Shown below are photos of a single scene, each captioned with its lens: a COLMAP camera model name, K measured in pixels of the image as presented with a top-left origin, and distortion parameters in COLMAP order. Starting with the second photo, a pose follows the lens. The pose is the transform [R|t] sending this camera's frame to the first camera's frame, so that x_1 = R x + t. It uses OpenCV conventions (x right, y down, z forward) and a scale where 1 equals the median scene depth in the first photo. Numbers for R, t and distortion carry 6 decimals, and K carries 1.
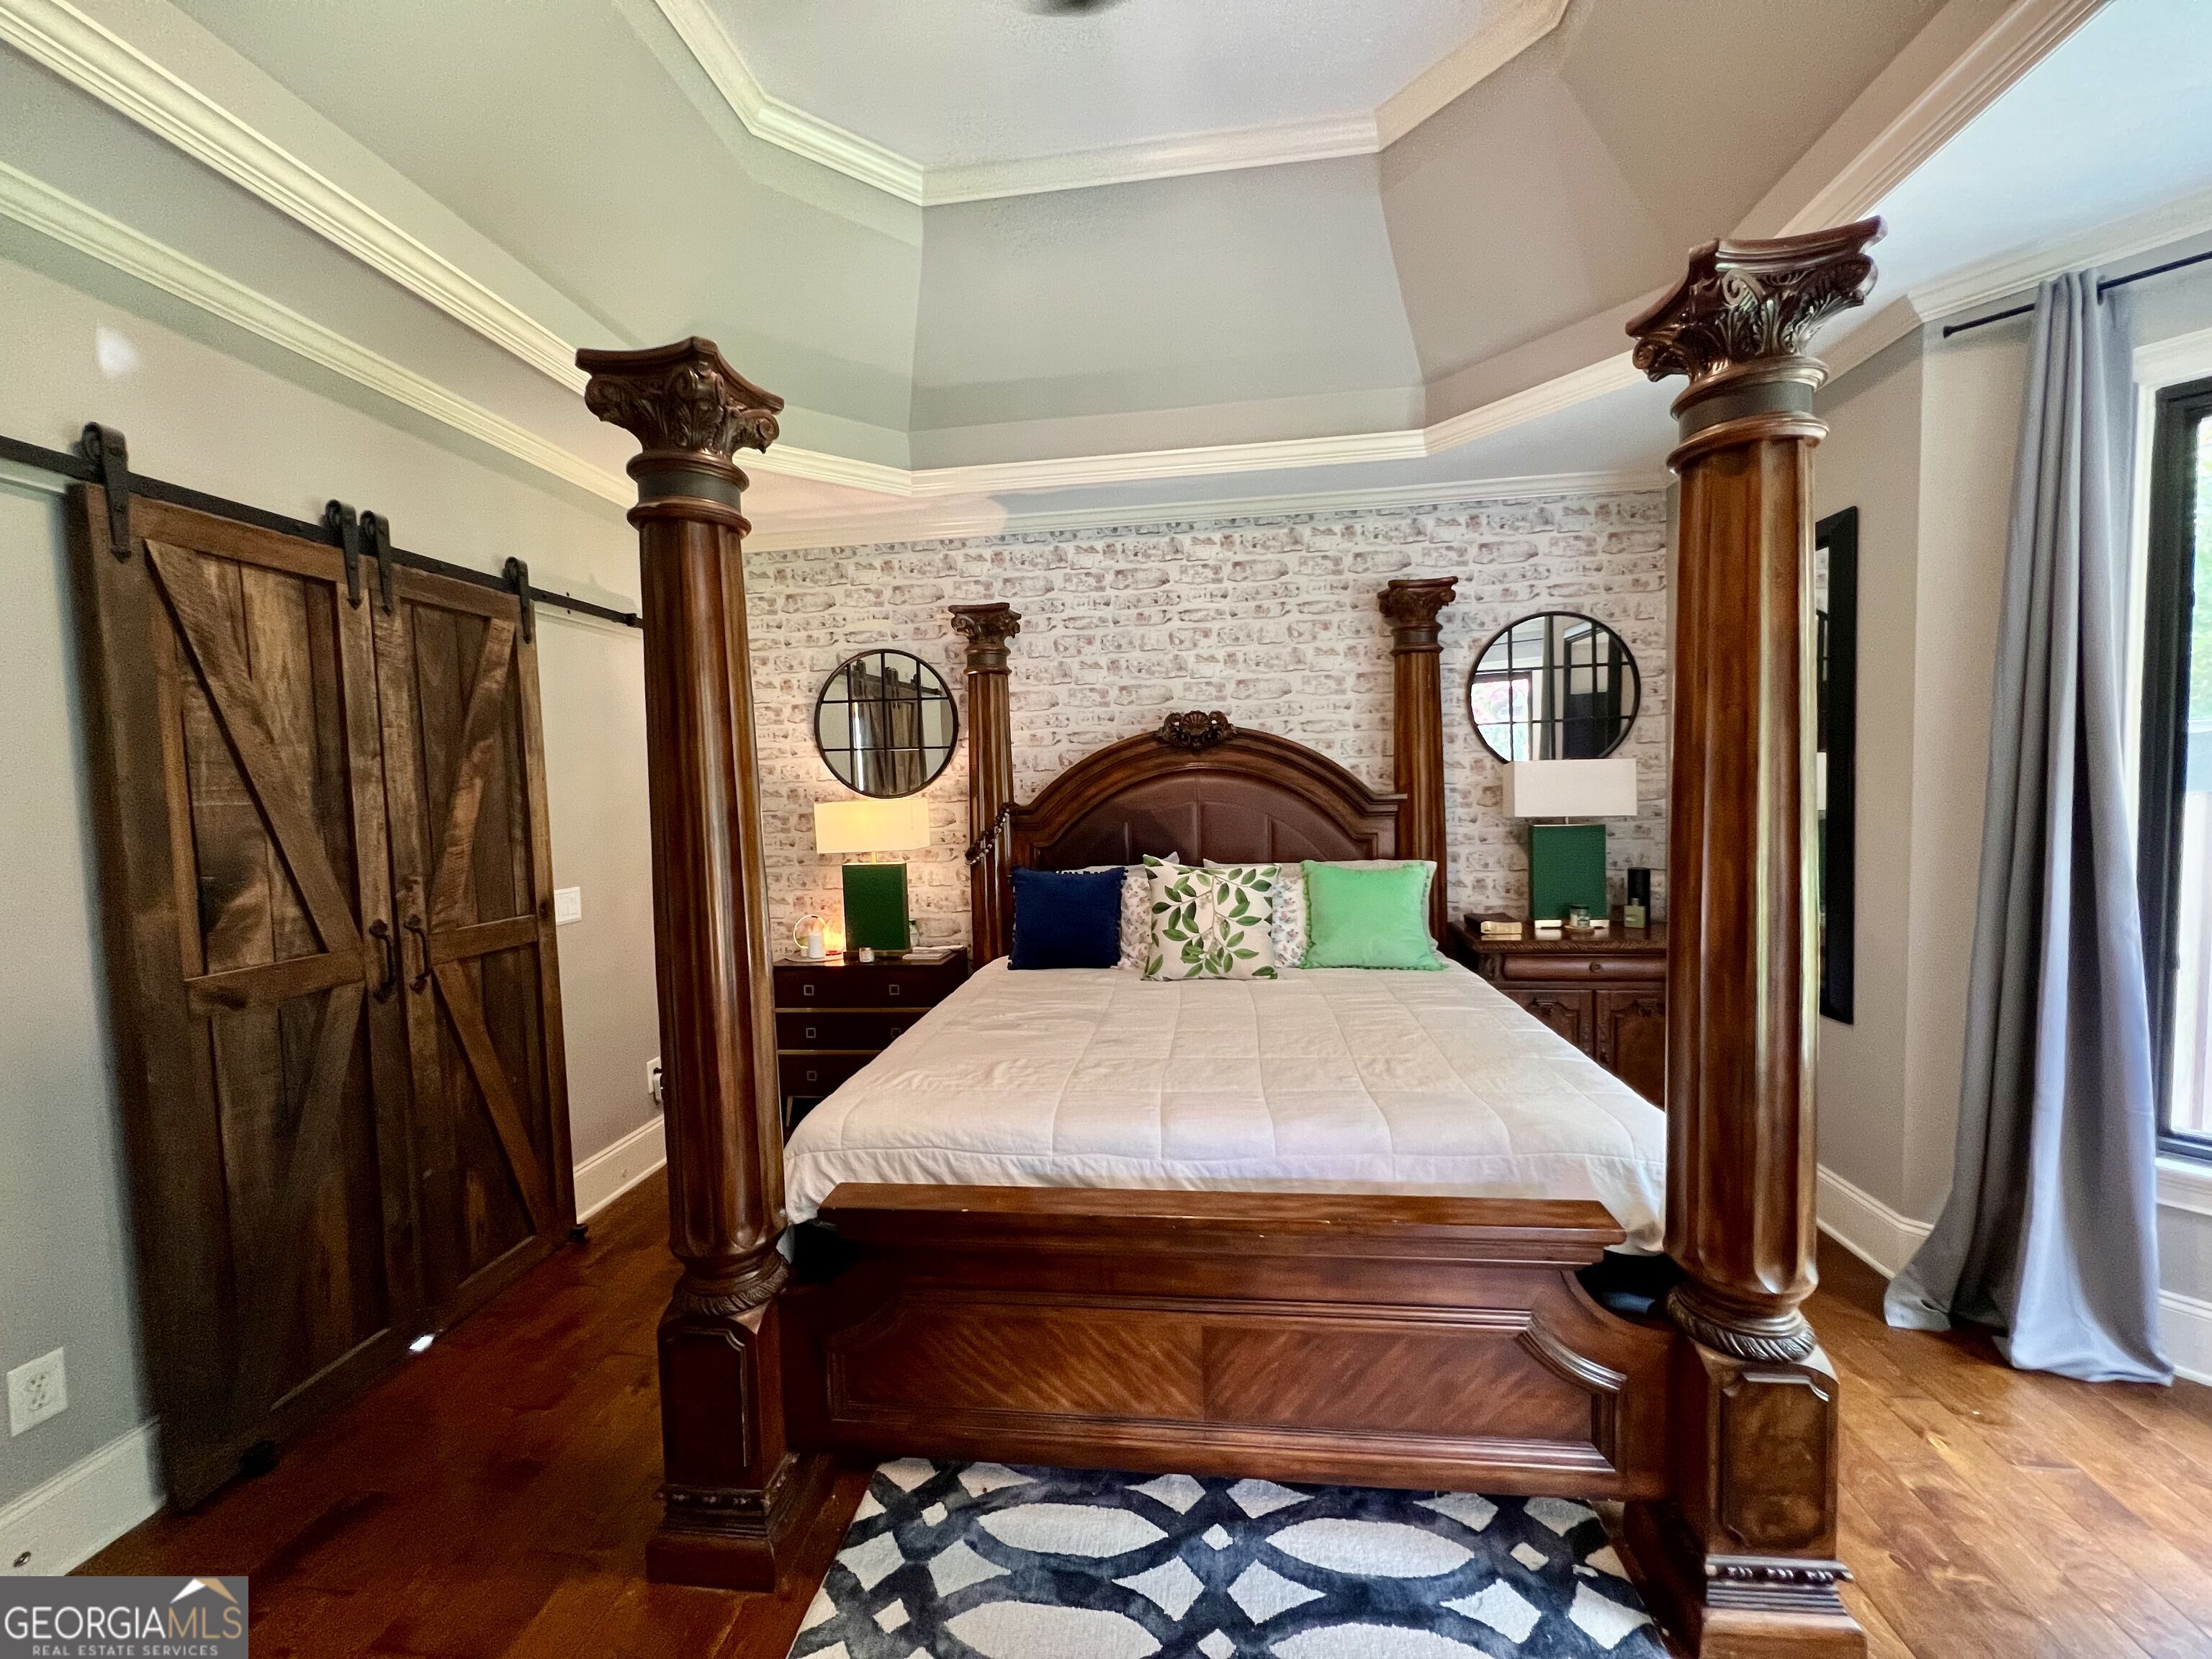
lens RADIAL K [[883.4, 0, 1103.4], [0, 883.4, 827.7], [0, 0, 1]] dist [-0.001983, 0.001355]
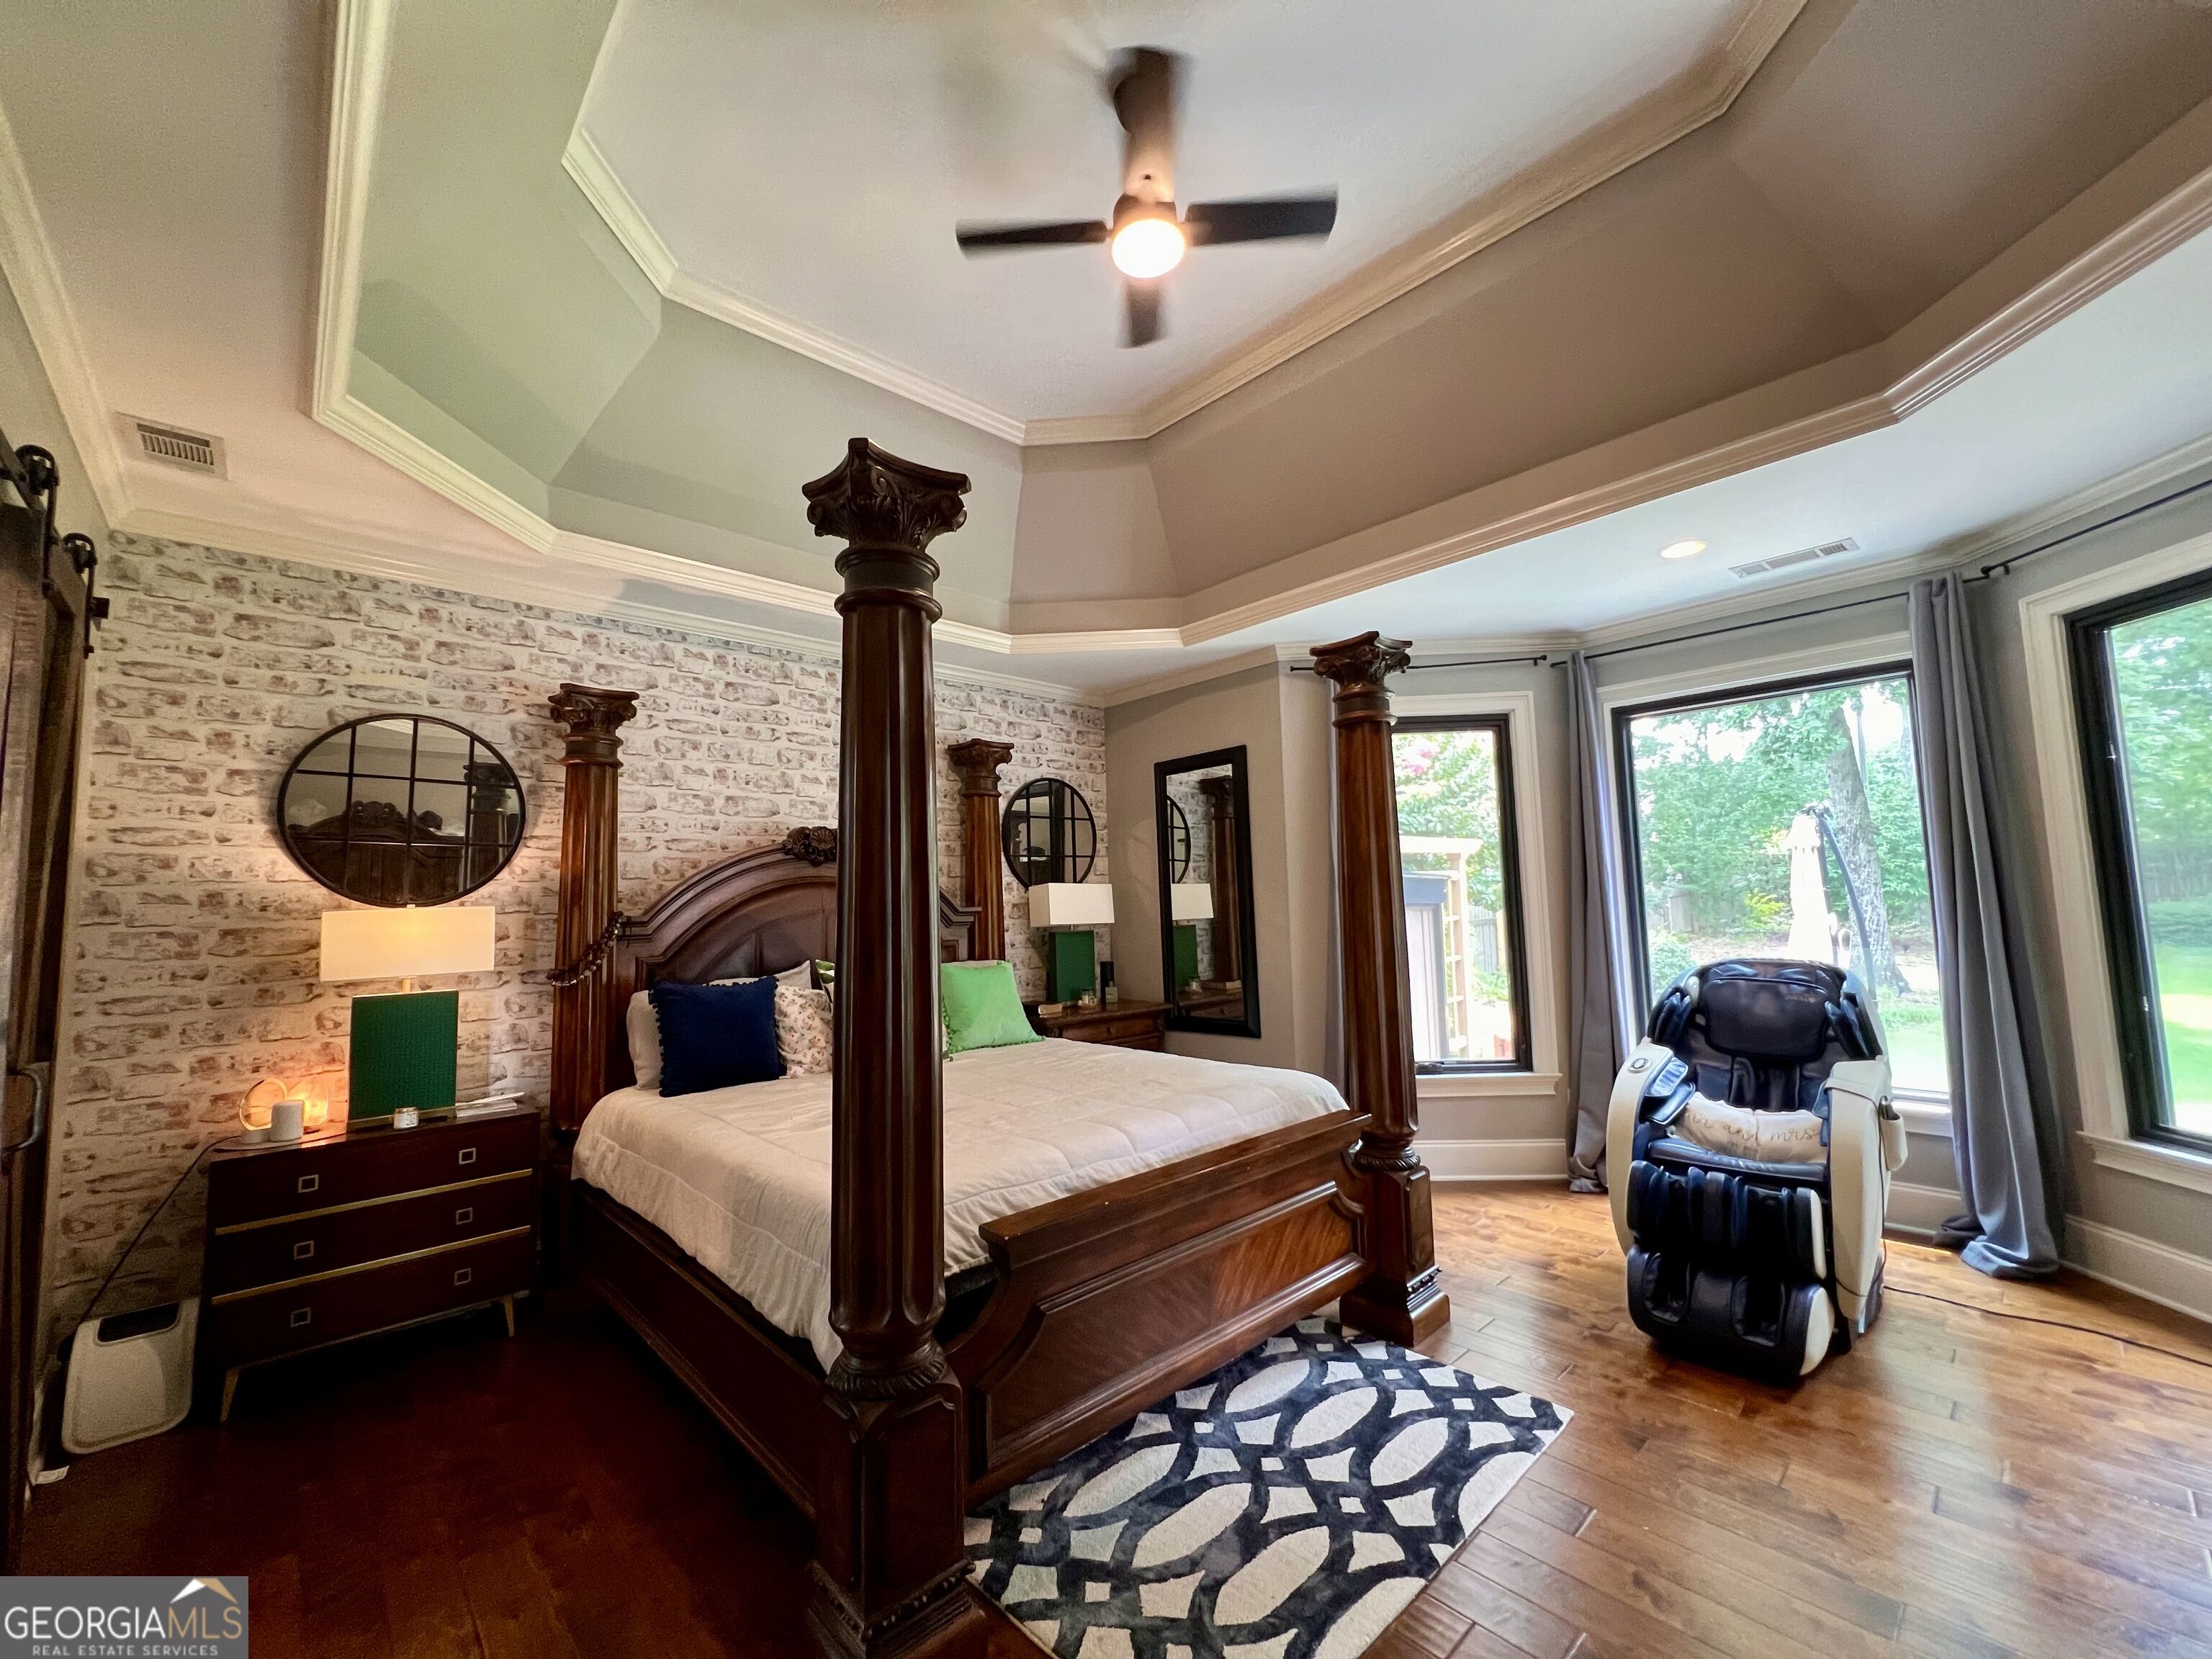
lens RADIAL K [[883.4, 0, 1095.6], [0, 883.4, 831.2], [0, 0, 1]] dist [-0.001983, 0.001355]
pose [[0.647459, 0.077822, 0.758116, -0.487181], [0.029344, 0.991489, -0.126838, 0.017555], [-0.761535, 0.104368, 0.639665, 0.060193]]
